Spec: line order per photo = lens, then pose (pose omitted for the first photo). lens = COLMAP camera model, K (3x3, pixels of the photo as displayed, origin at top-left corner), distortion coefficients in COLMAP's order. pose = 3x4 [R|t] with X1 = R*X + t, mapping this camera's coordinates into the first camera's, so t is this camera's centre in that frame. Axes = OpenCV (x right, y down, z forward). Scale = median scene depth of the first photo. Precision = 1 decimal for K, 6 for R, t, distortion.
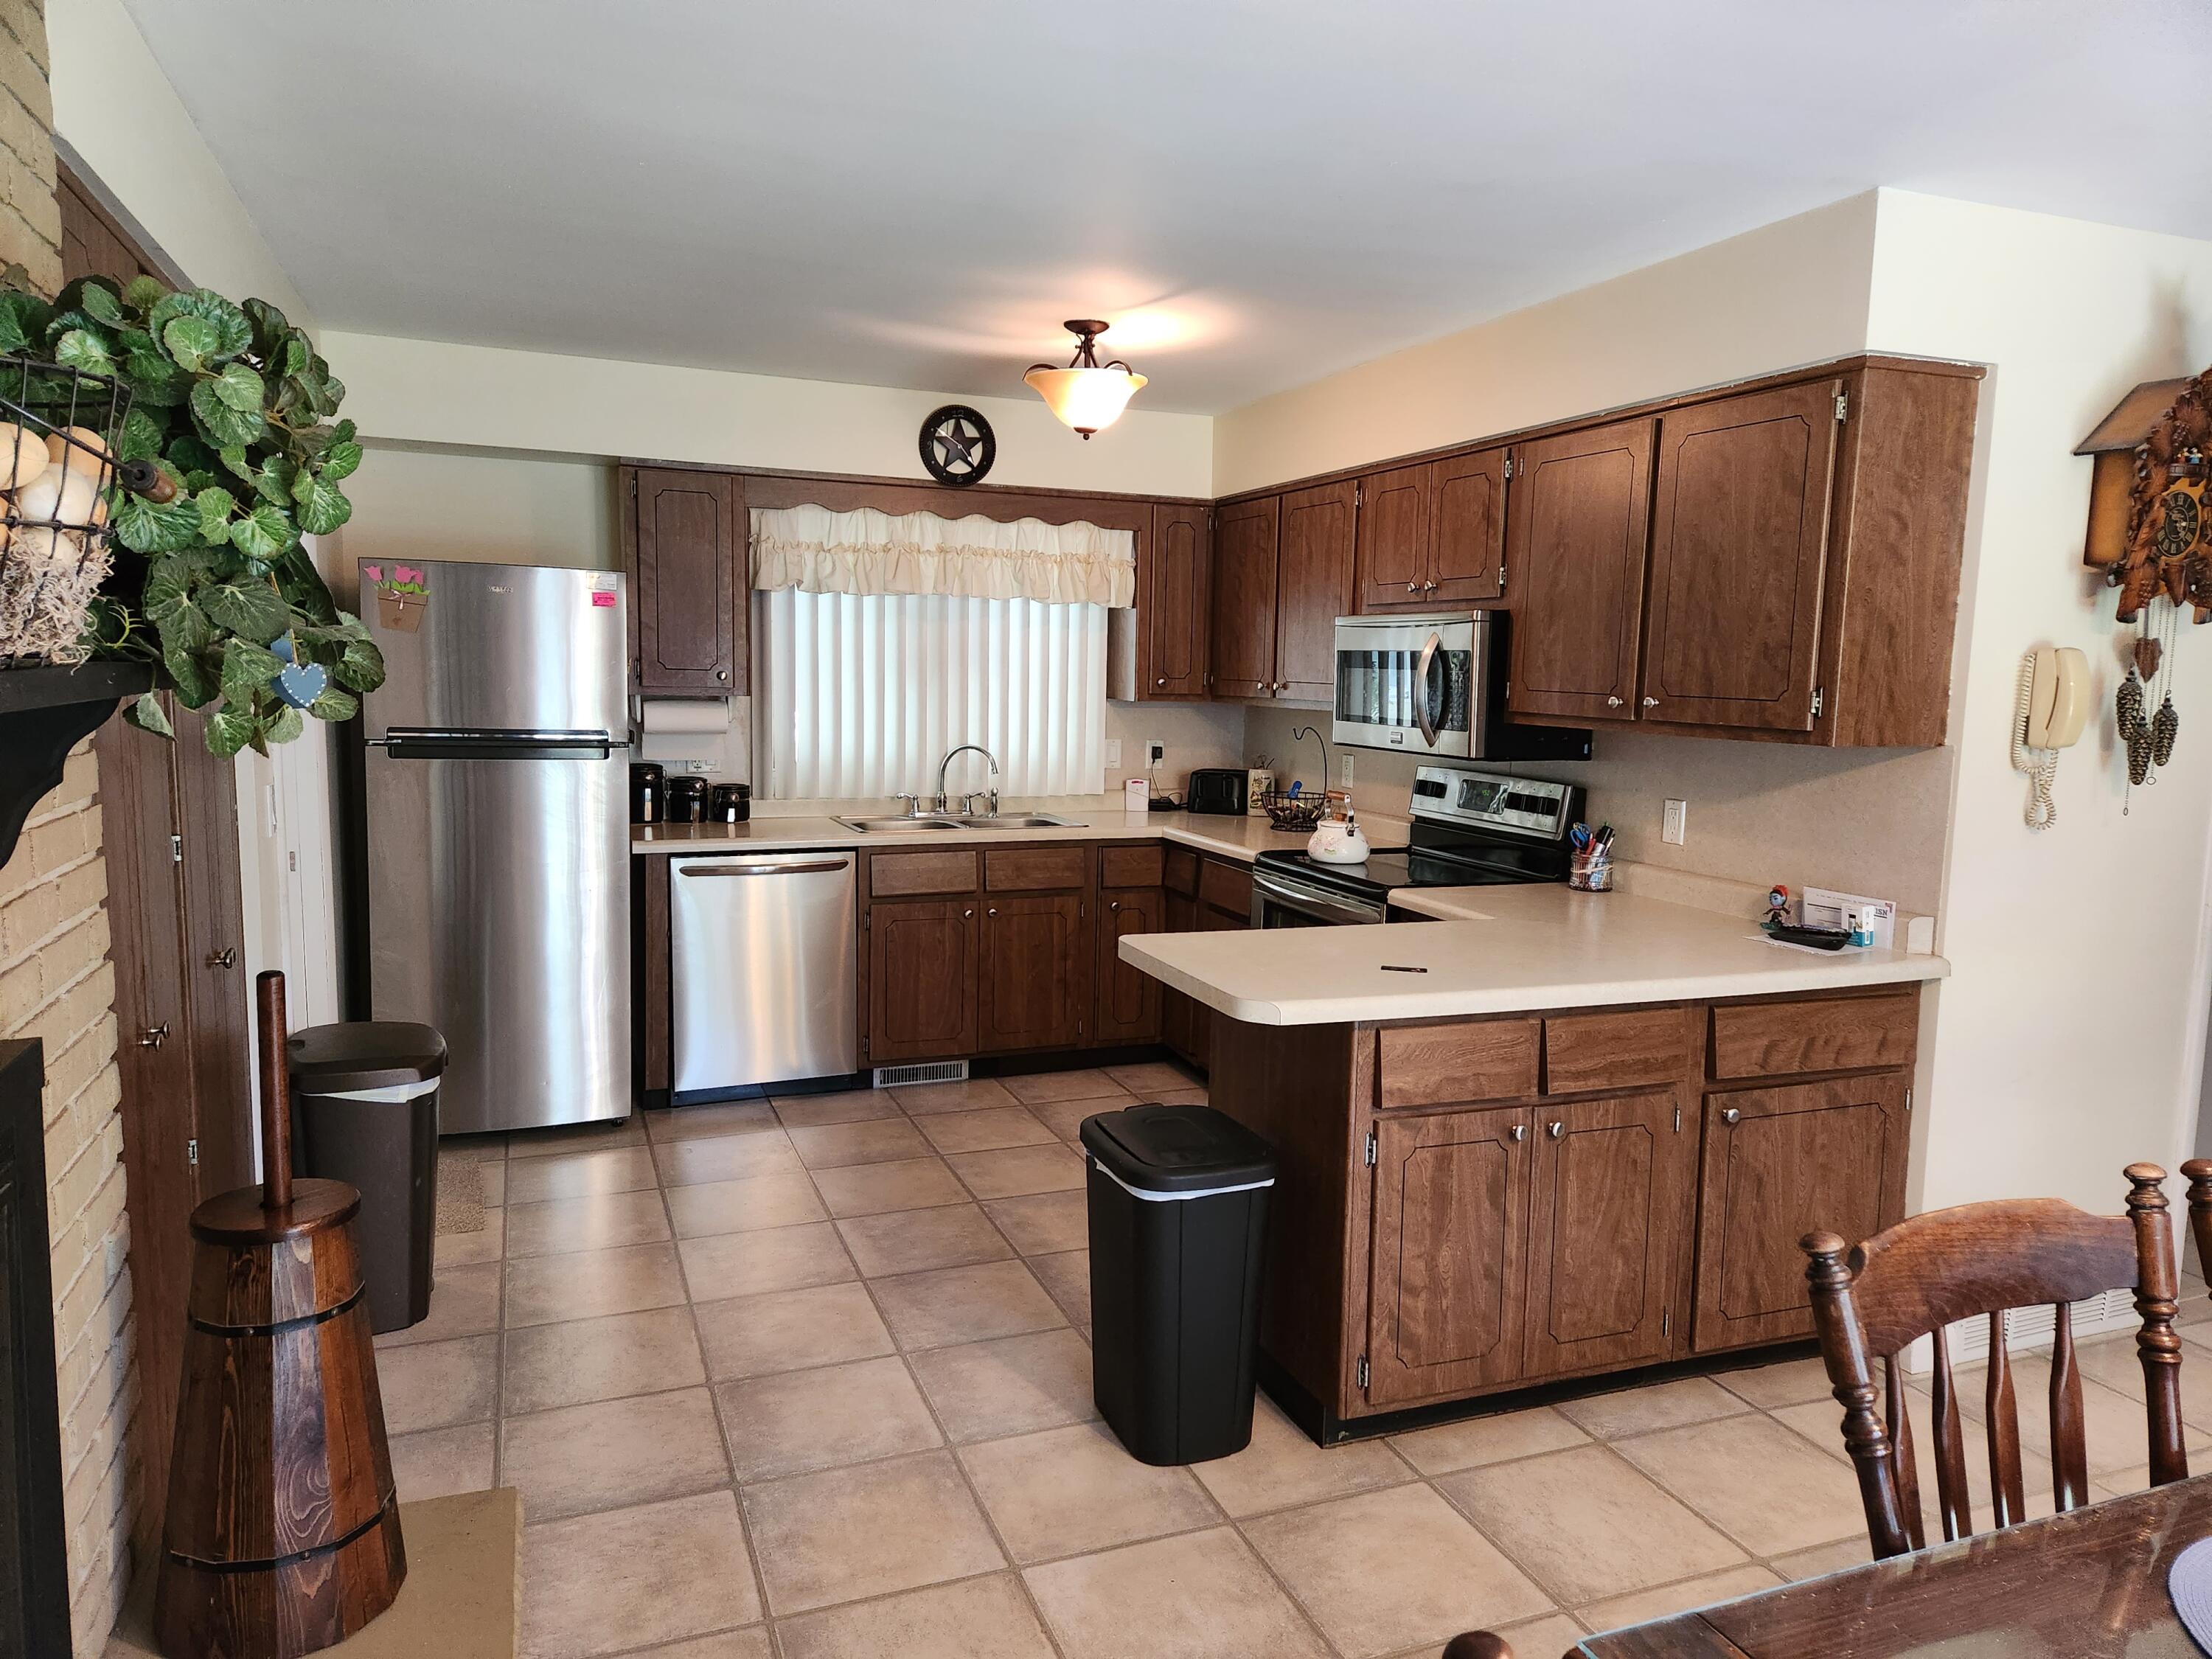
lens RADIAL K [[1484.1, 0, 1100.8], [0, 1484.1, 806.7], [0, 0, 1]] dist [0.055416, -0.000818]
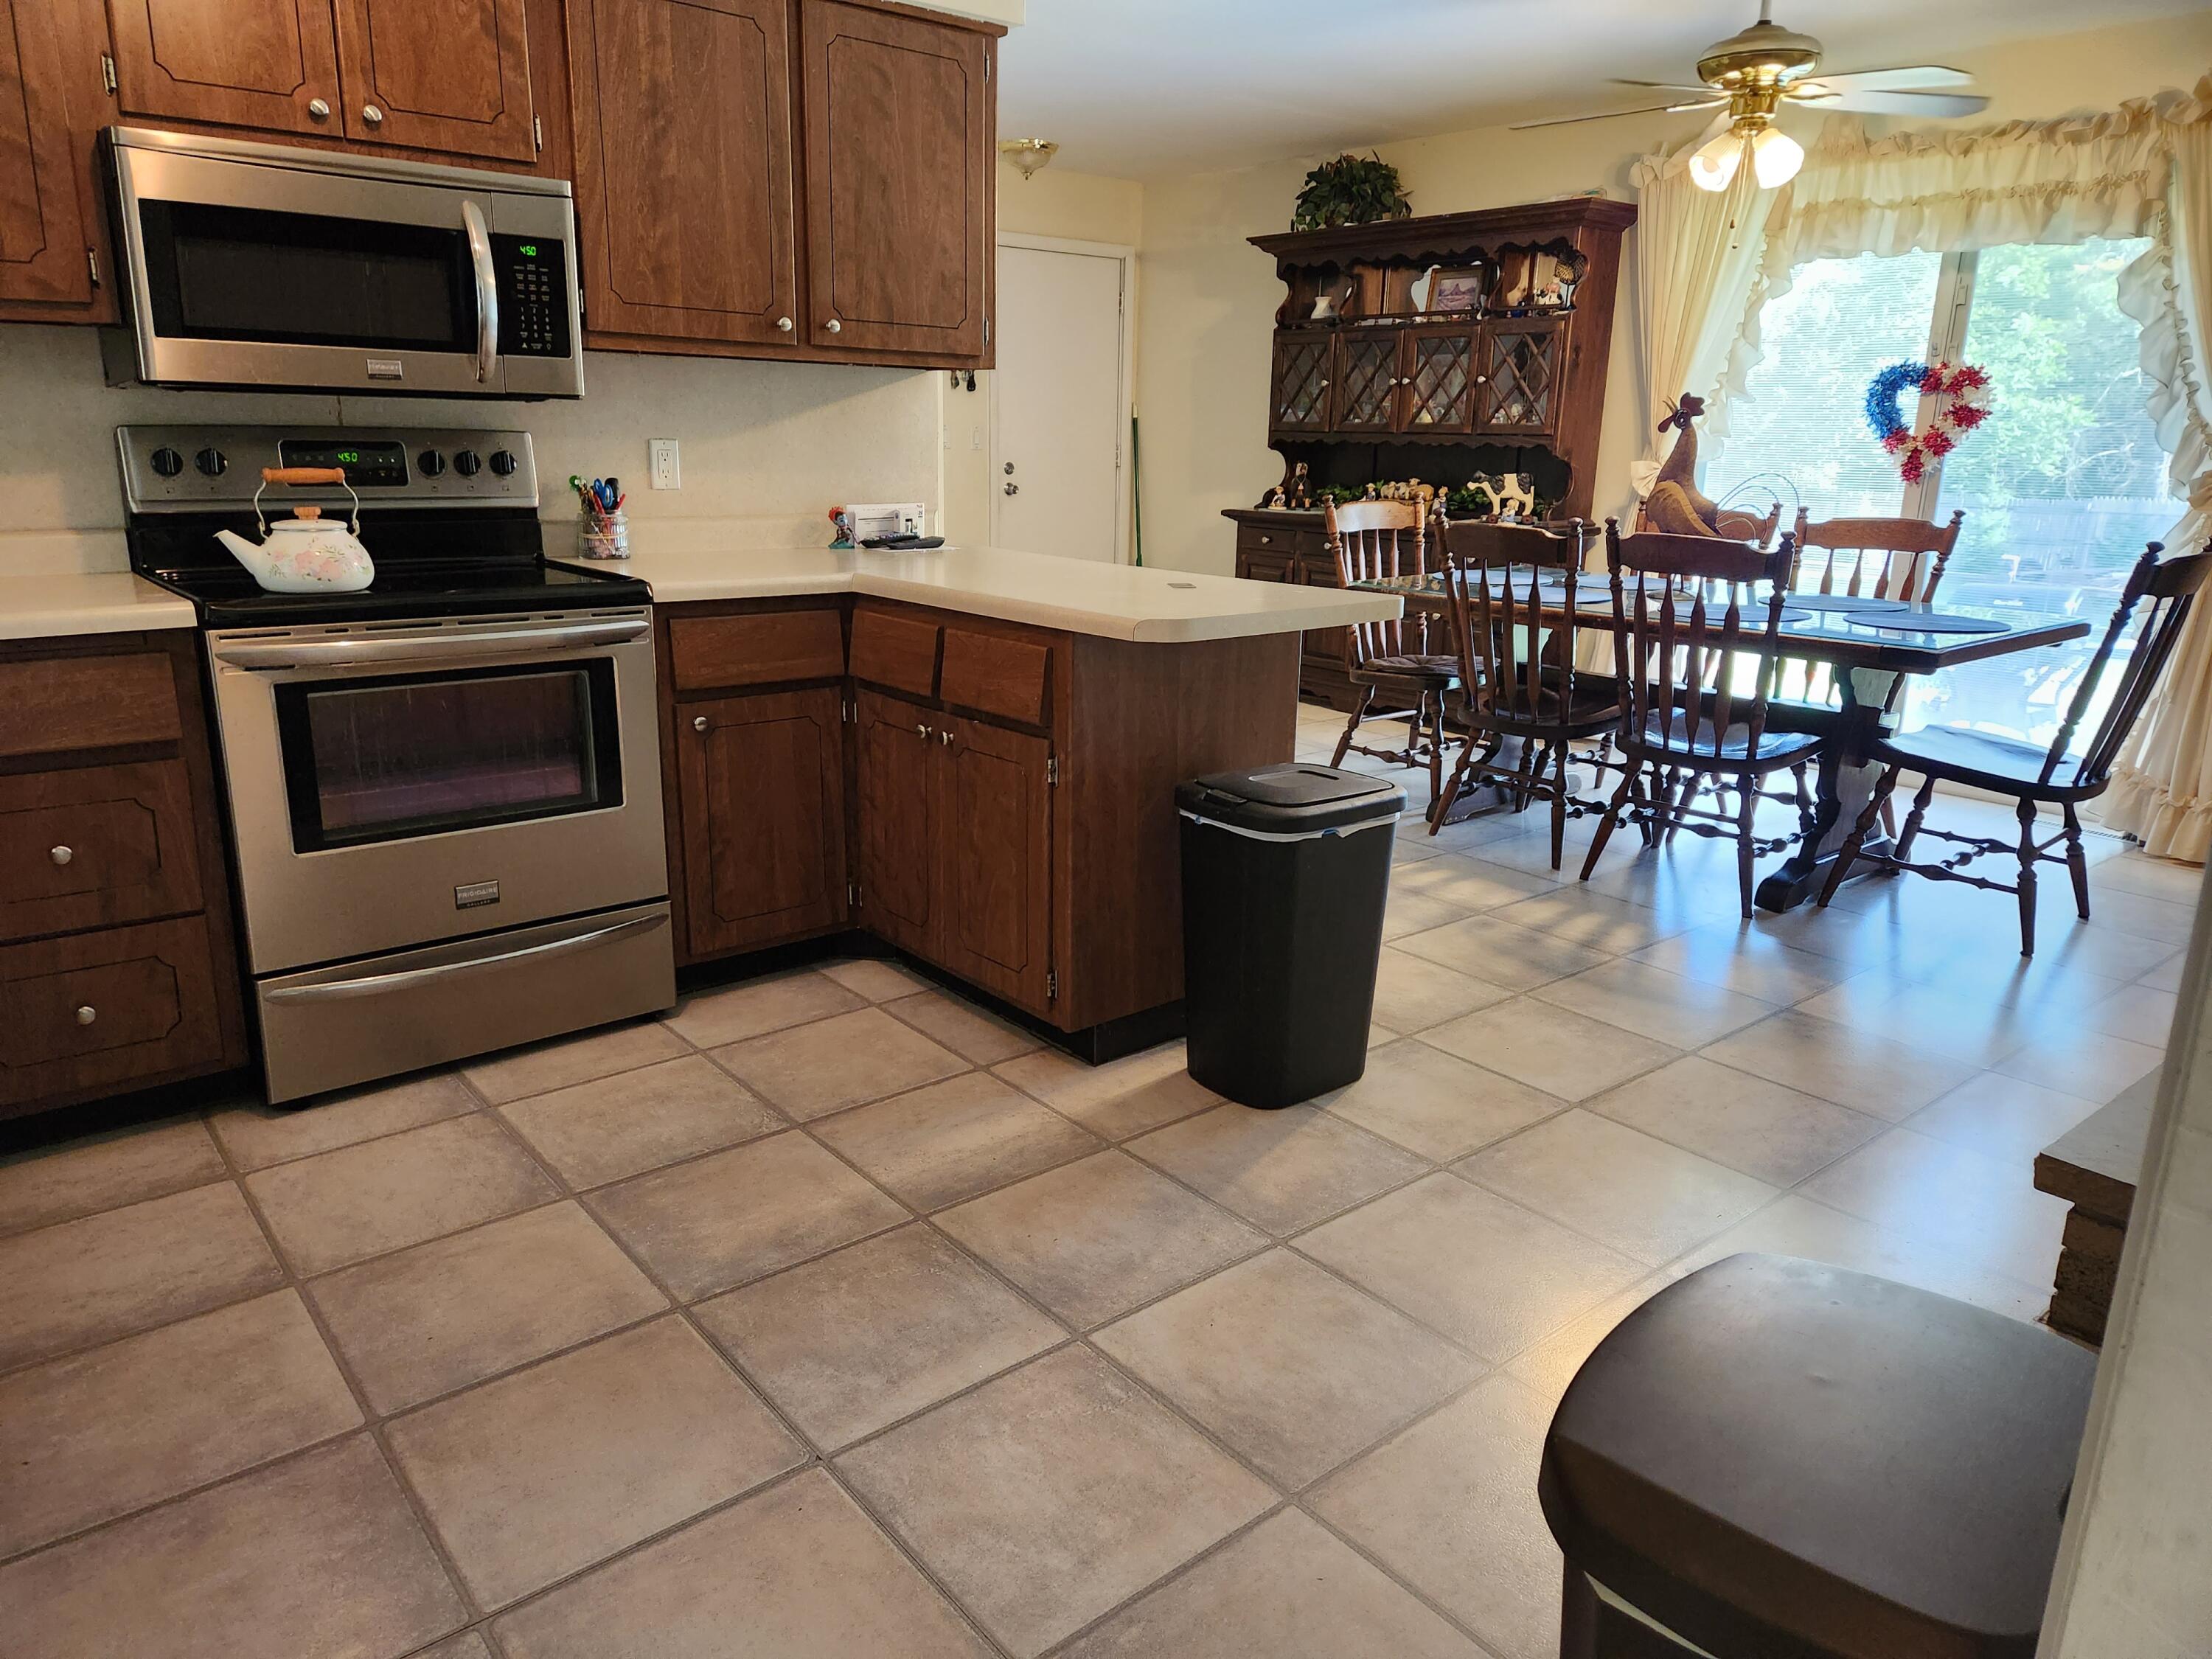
lens RADIAL K [[1484.1, 0, 1100.8], [0, 1484.1, 806.7], [0, 0, 1]] dist [0.055416, -0.000818]
pose [[-0.315616, -0.264525, 0.911270, -0.655471], [0.068532, 0.951494, 0.299938, -0.052720], [-0.946409, 0.157116, -0.282179, 1.161579]]
